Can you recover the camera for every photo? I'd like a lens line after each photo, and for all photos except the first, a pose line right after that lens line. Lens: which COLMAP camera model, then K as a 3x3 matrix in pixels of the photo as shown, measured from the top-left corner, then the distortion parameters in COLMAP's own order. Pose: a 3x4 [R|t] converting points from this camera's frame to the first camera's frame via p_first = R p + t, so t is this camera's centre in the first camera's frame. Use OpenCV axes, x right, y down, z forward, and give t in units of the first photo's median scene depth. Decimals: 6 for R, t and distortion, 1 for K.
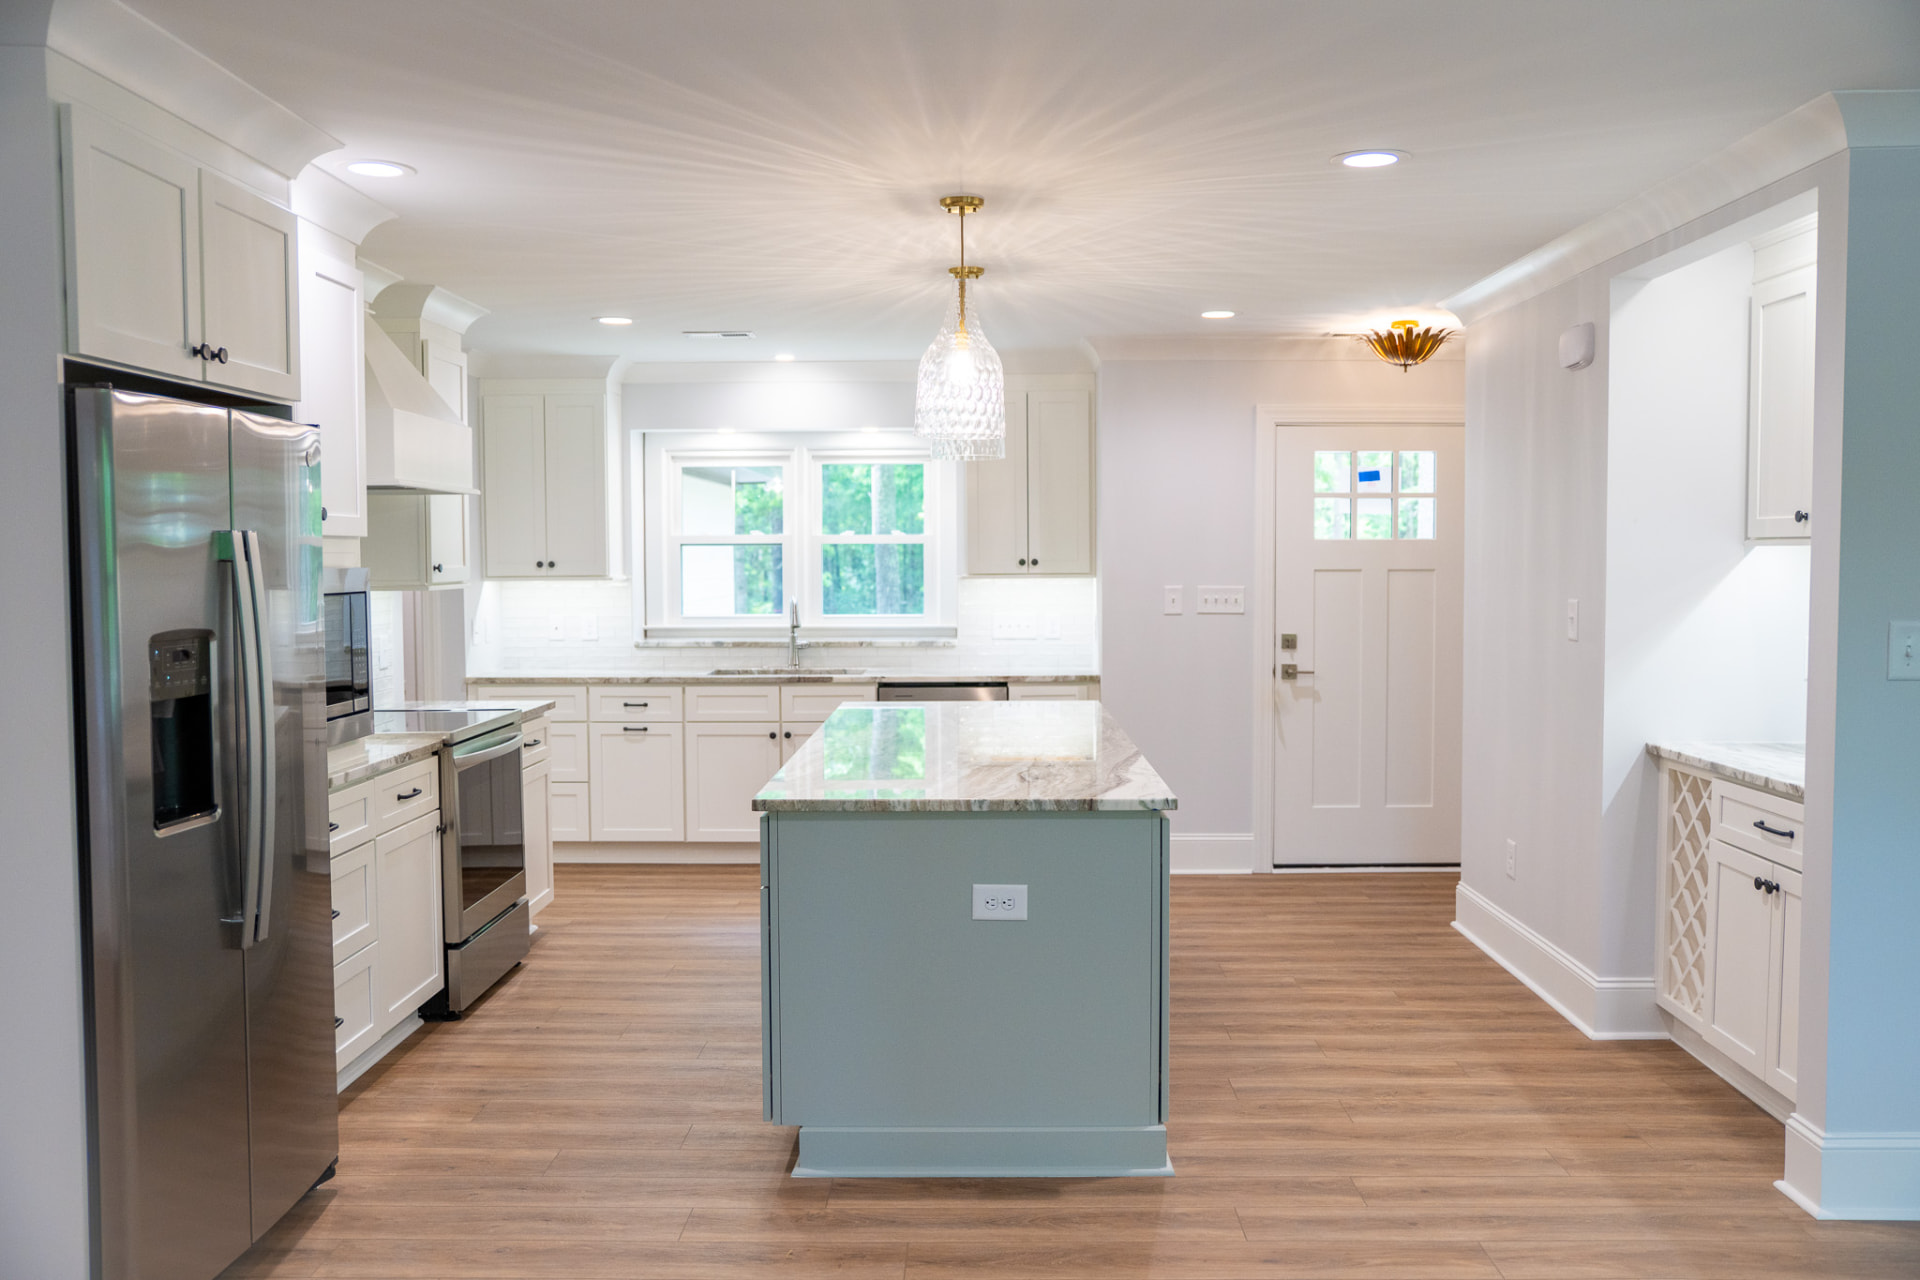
lens RADIAL K [[1647.5, 0, 951.6], [0, 1647.5, 635.9], [0, 0, 1]] dist [-0.079341, 0.023049]
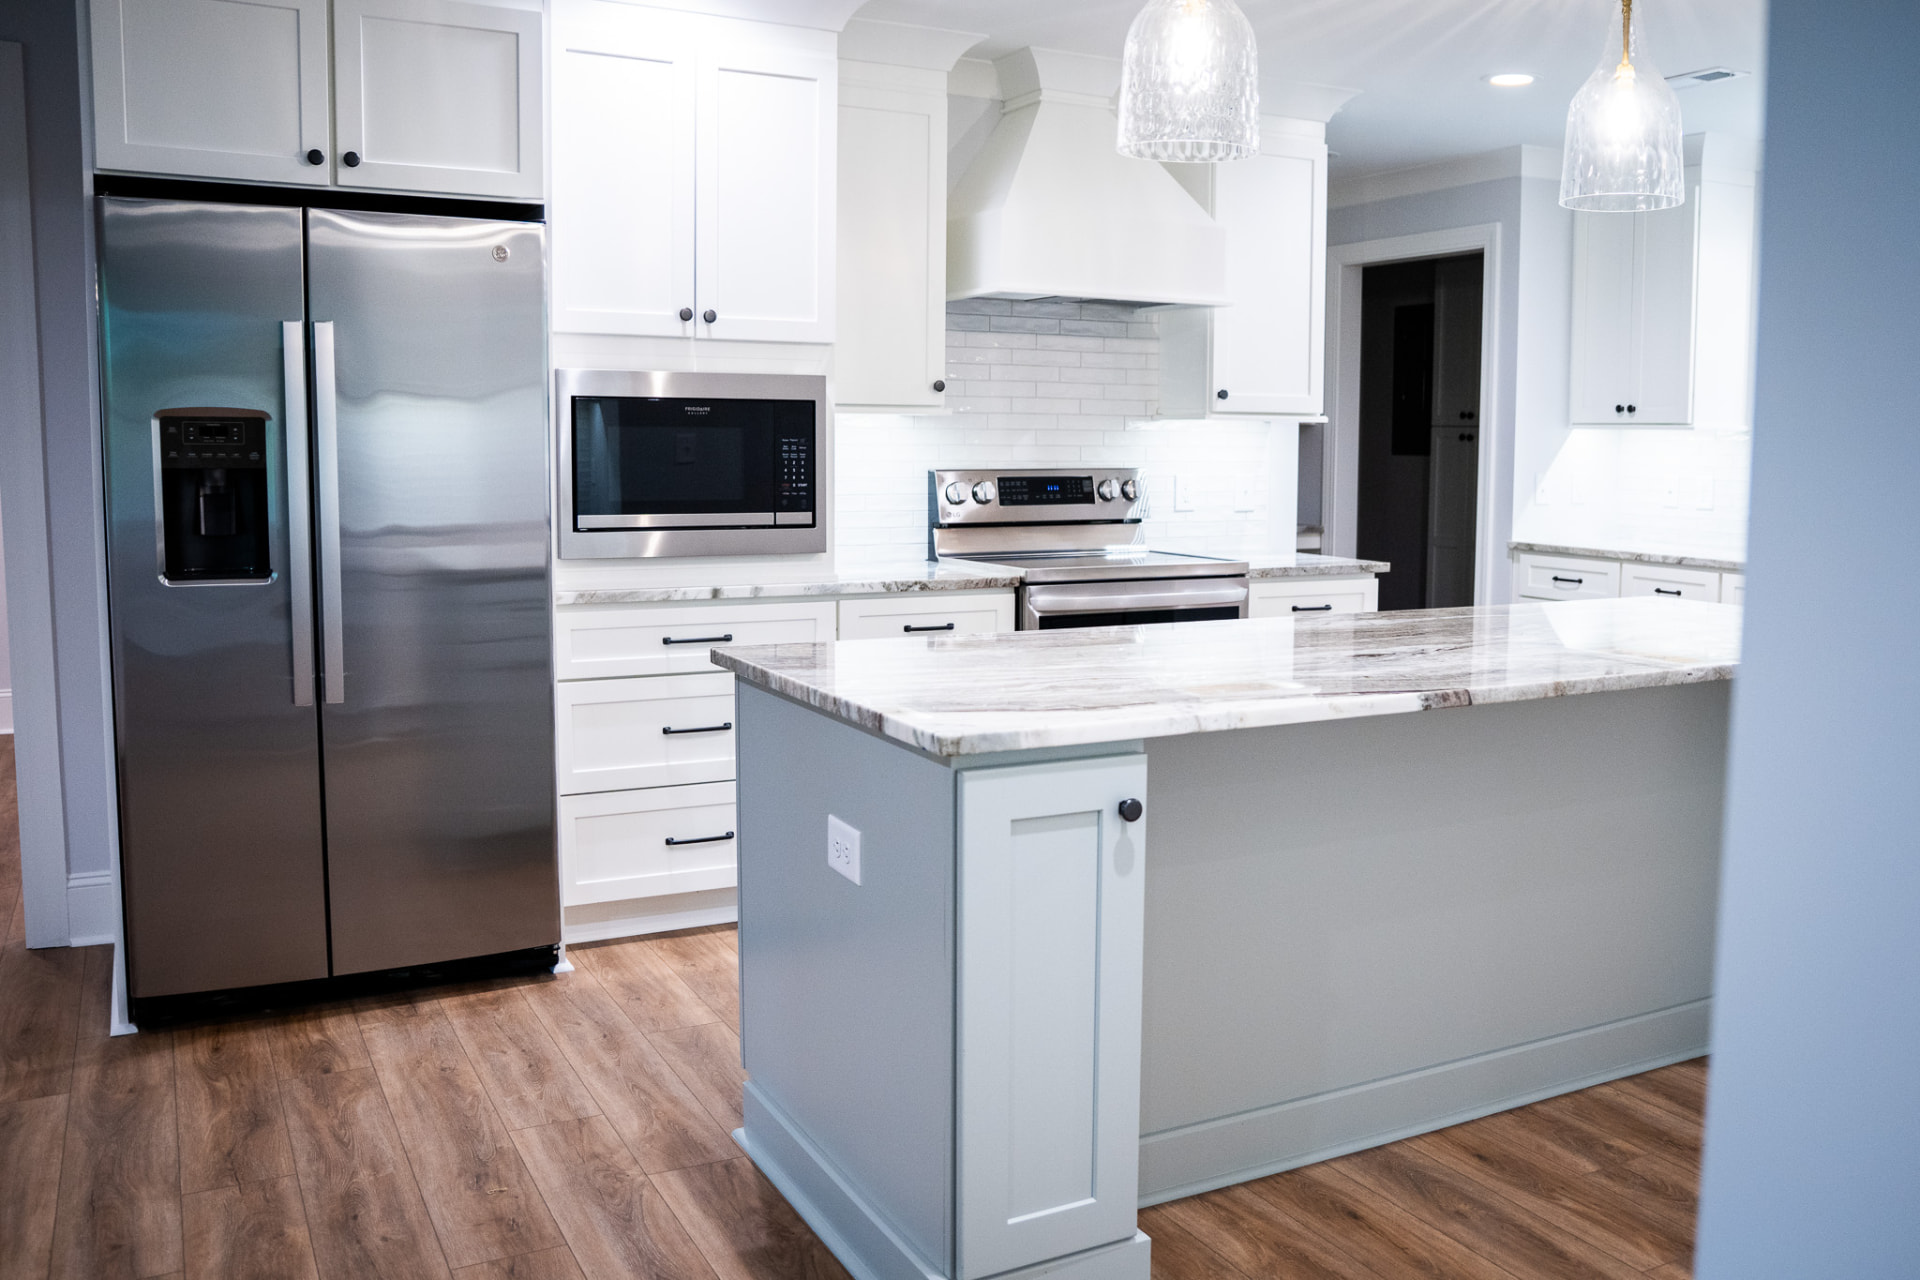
lens RADIAL K [[1647.5, 0, 1016.2], [0, 1647.5, 606.0], [0, 0, 1]] dist [-0.079341, 0.023049]
pose [[0.491246, 0.099489, -0.865320, 0.612720], [-0.056820, 0.995000, 0.082142, 0.007103], [0.869166, 0.008815, 0.494443, 0.721204]]
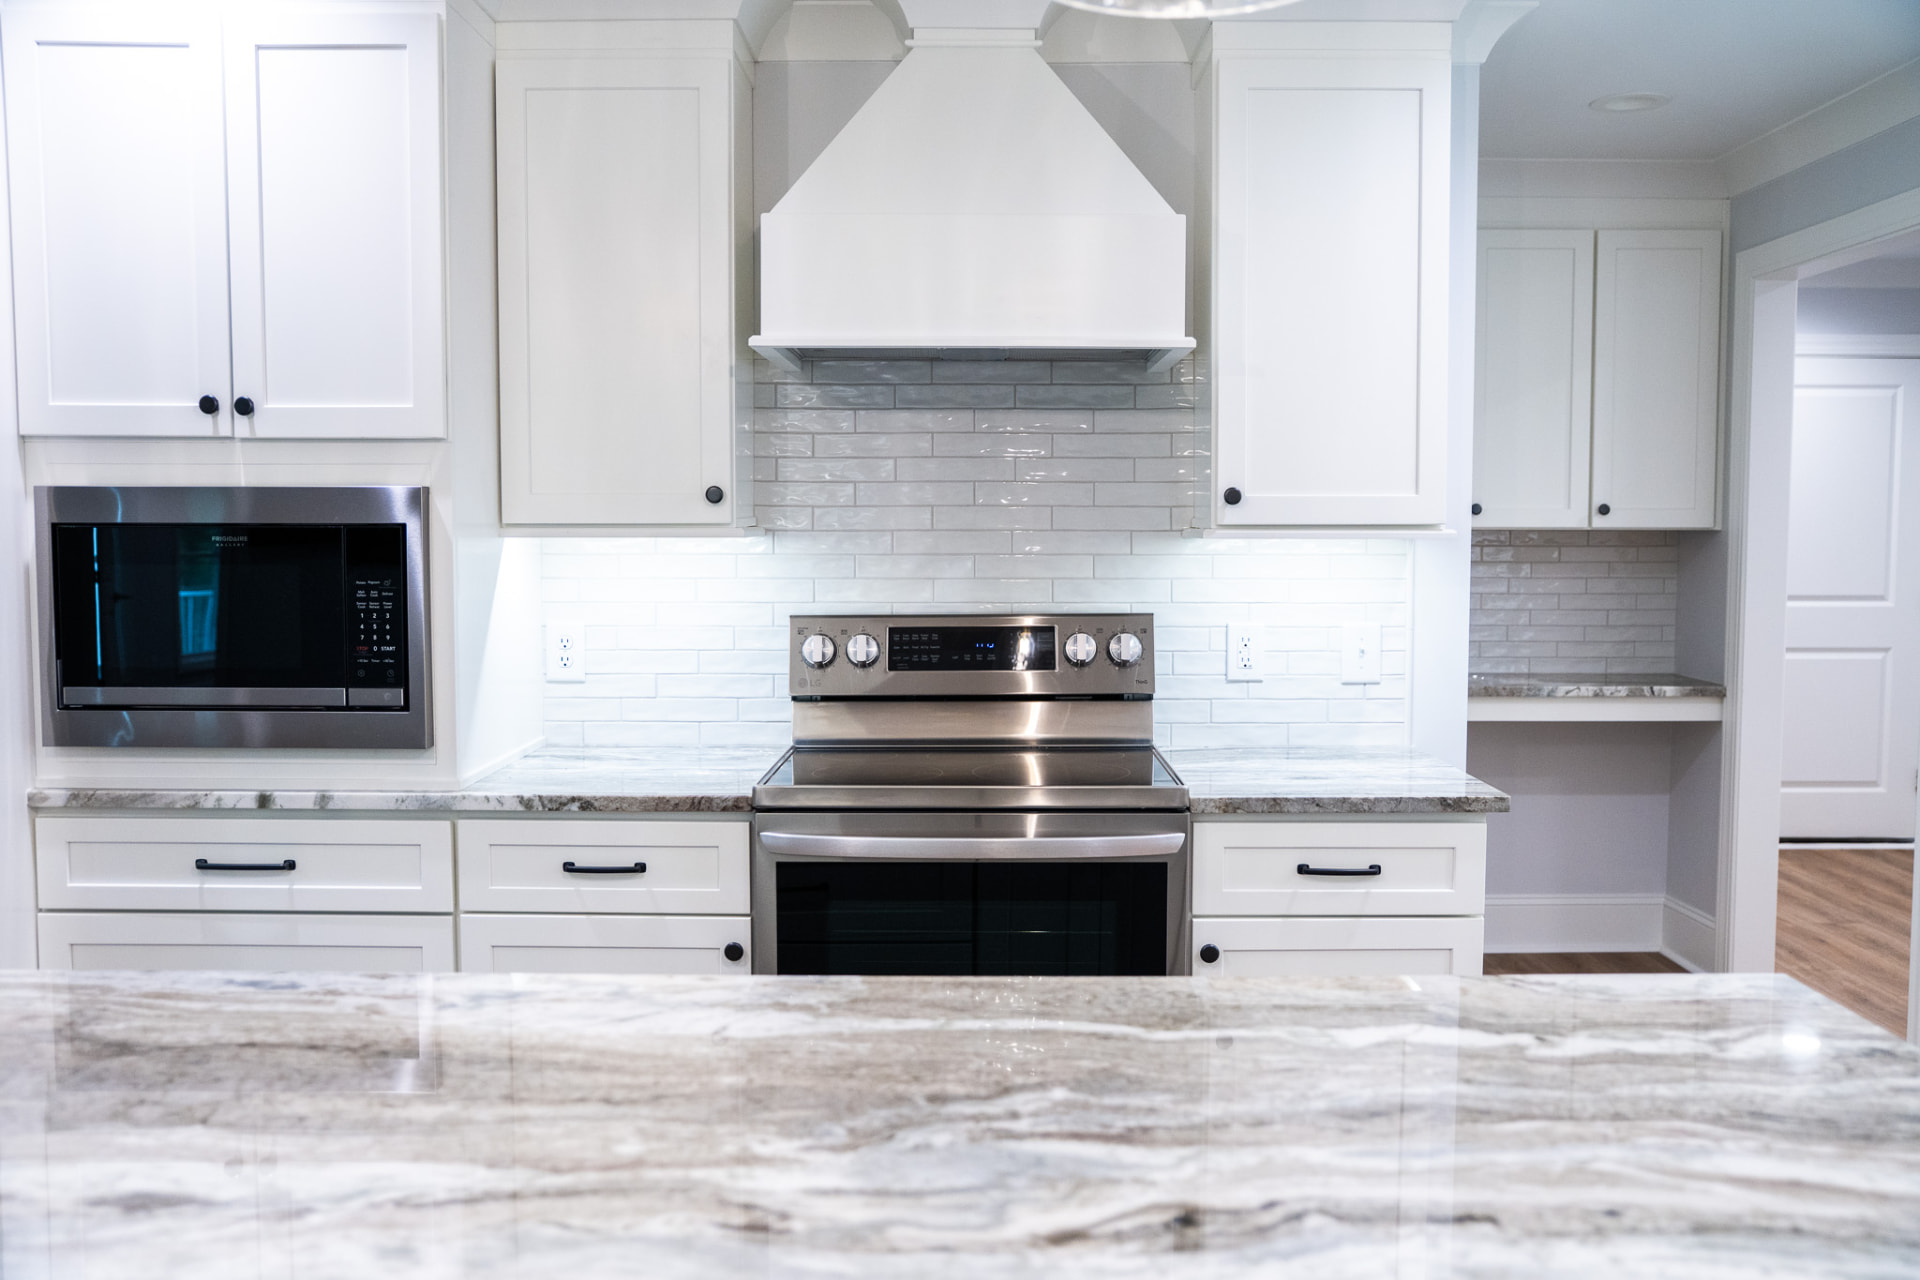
lens RADIAL K [[1647.5, 0, 957.0], [0, 1647.5, 656.2], [0, 0, 1]] dist [-0.079341, 0.023049]
pose [[0.019290, 0.085929, -0.996115, 0.308991], [-0.052390, 0.995018, 0.084819, -0.050445], [0.998440, 0.050551, 0.023696, 1.414614]]
